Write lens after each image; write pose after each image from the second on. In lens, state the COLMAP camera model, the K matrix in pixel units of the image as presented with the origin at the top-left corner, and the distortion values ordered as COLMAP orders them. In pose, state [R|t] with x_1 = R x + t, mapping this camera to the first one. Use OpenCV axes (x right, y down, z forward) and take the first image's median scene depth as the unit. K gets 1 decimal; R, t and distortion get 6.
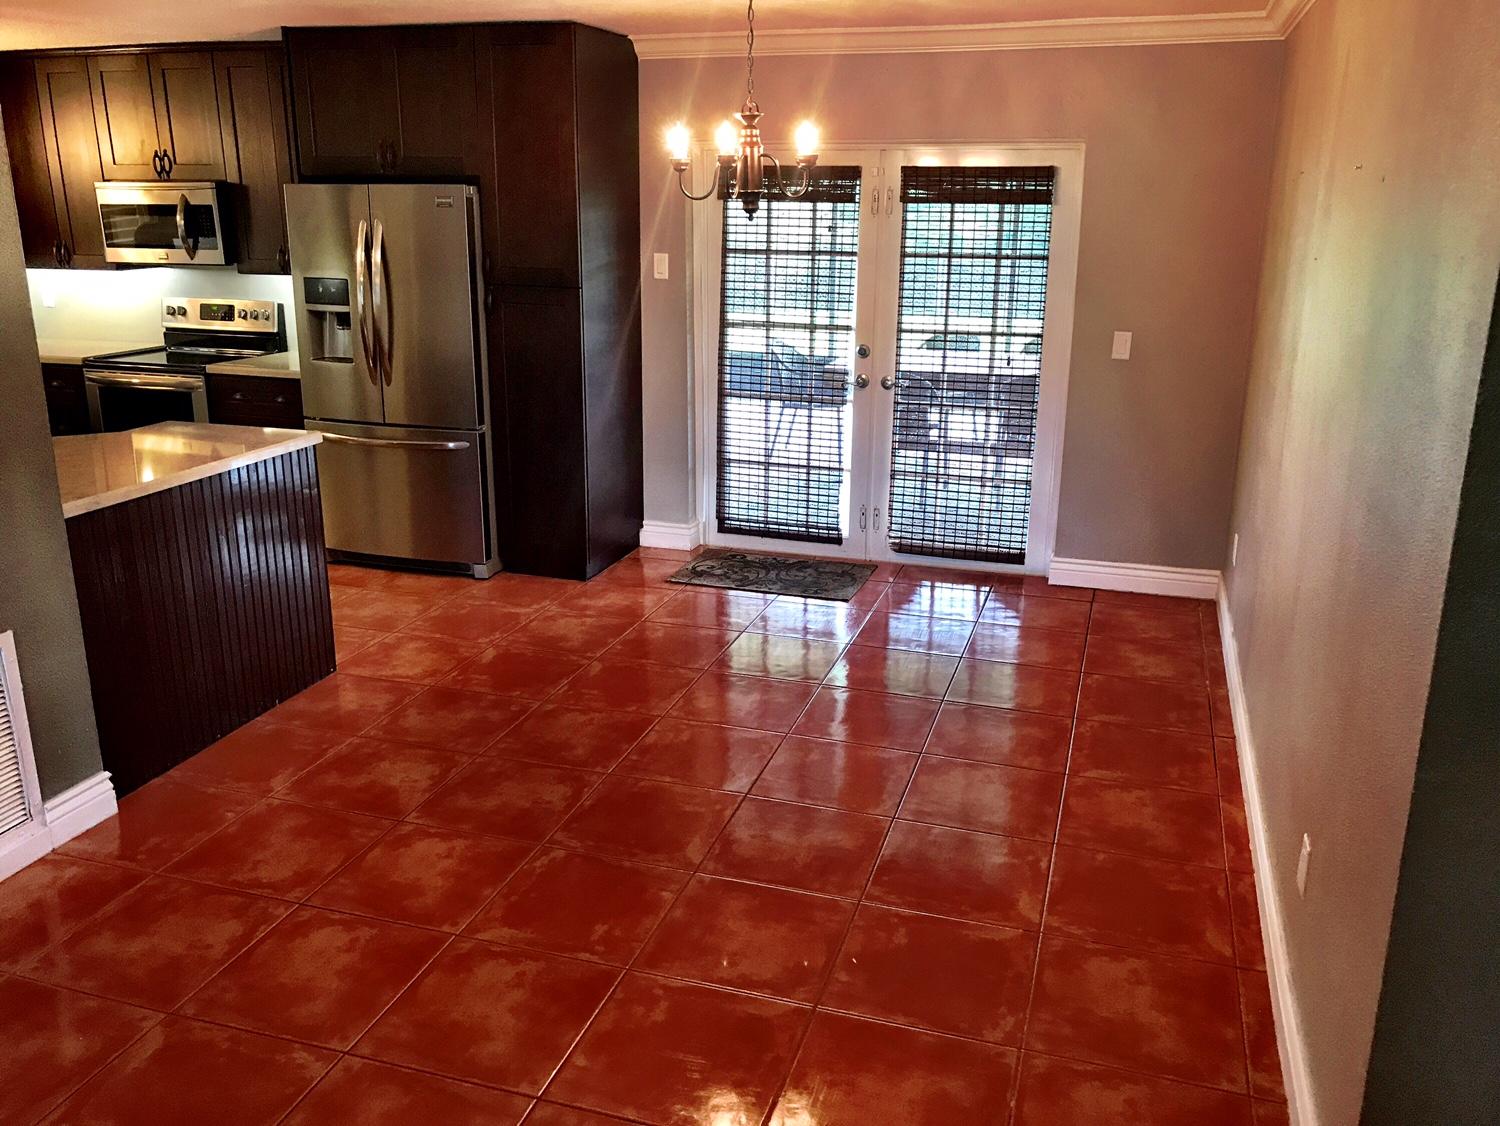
lens RADIAL K [[1248.3, 0, 746.9], [0, 1248.3, 562.5], [0, 0, 1]] dist [0.055588, 0.004891]
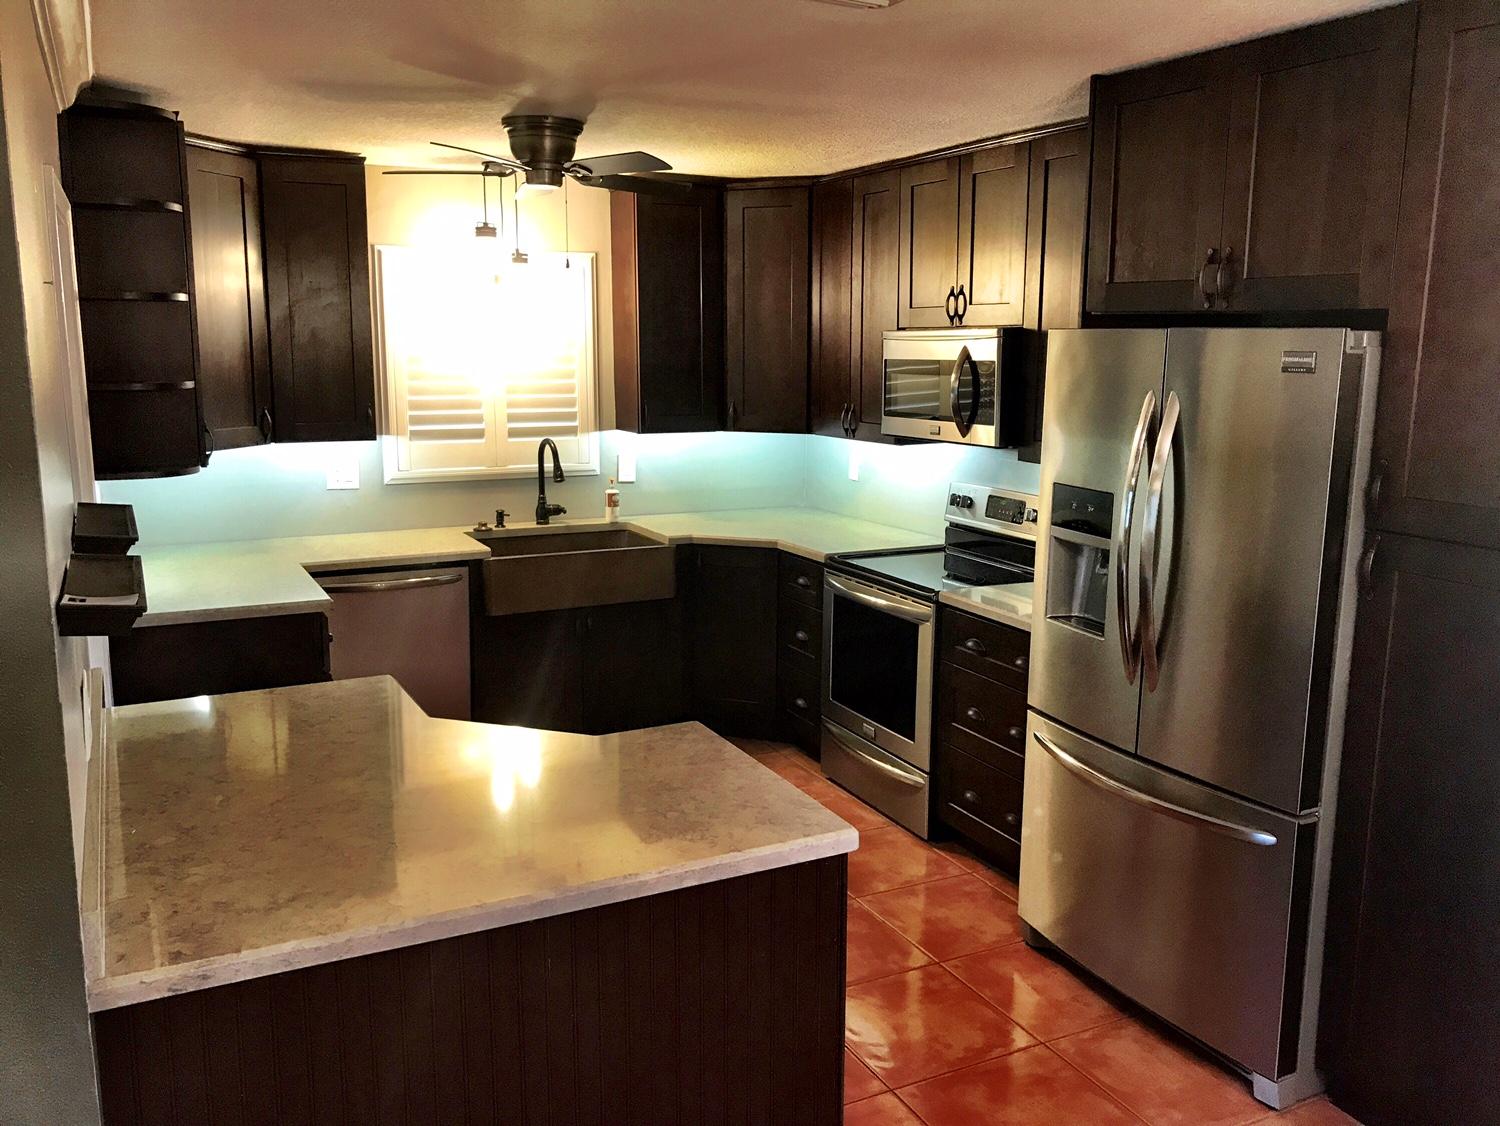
lens RADIAL K [[1248.3, 0, 749.3], [0, 1248.3, 558.0], [0, 0, 1]] dist [0.055588, 0.004891]
pose [[0.696782, 0.132612, -0.704918, -0.028217], [-0.209657, 0.977496, -0.023347, -0.135288], [0.685959, 0.164058, 0.708904, 0.447779]]
